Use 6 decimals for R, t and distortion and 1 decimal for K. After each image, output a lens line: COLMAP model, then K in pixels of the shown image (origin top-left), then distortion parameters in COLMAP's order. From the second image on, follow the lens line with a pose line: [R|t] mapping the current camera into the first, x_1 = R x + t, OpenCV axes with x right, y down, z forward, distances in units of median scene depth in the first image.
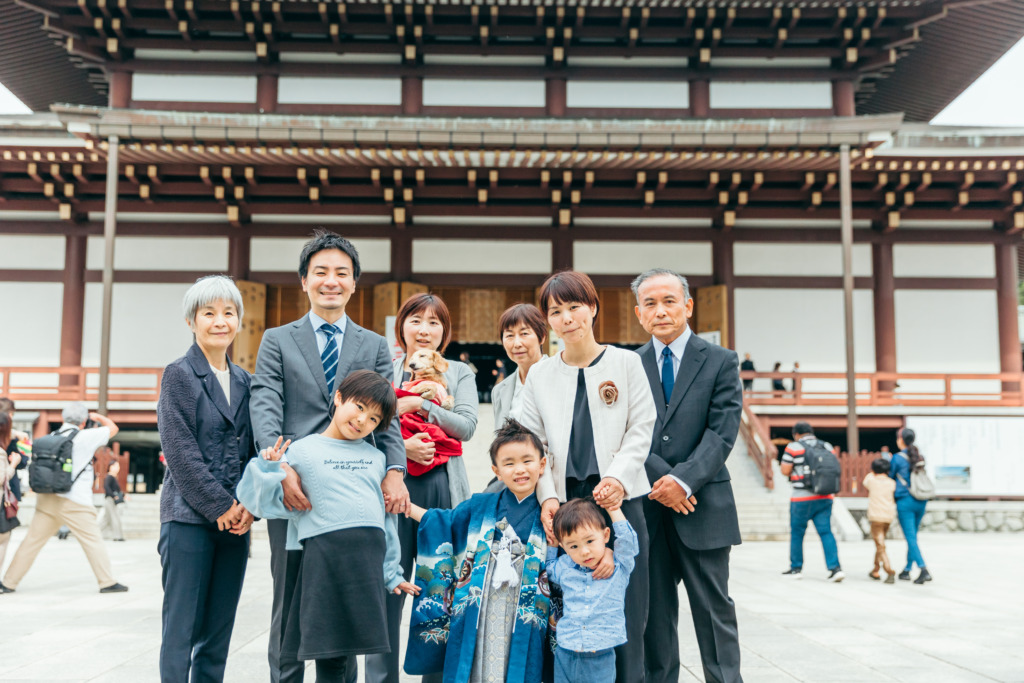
lens RADIAL K [[1261.8, 0, 512.0], [0, 1261.8, 341.5], [0, 0, 1]] dist [0.007813, 0.011078]
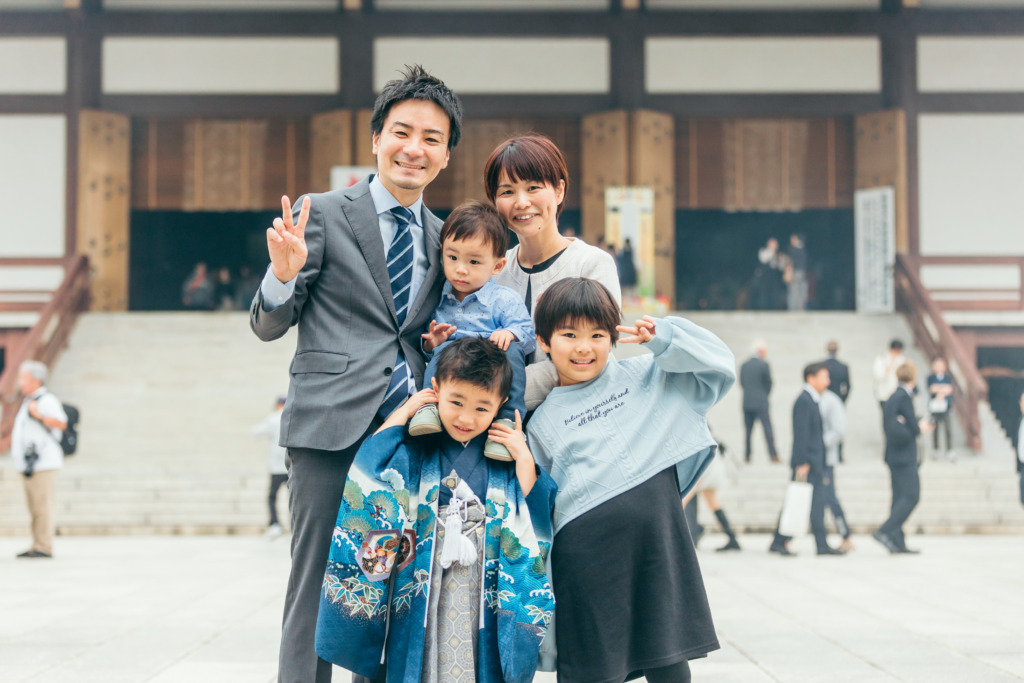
lens RADIAL K [[2113.8, 0, 512.0], [0, 2113.8, 341.5], [0, 0, 1]] dist [-0.003273, -0.263938]
pose [[0.999840, -0.009052, -0.015404, 0.043924], [0.010003, 0.997973, 0.062845, -0.011486], [0.014803, -0.062989, 0.997904, -0.201504]]
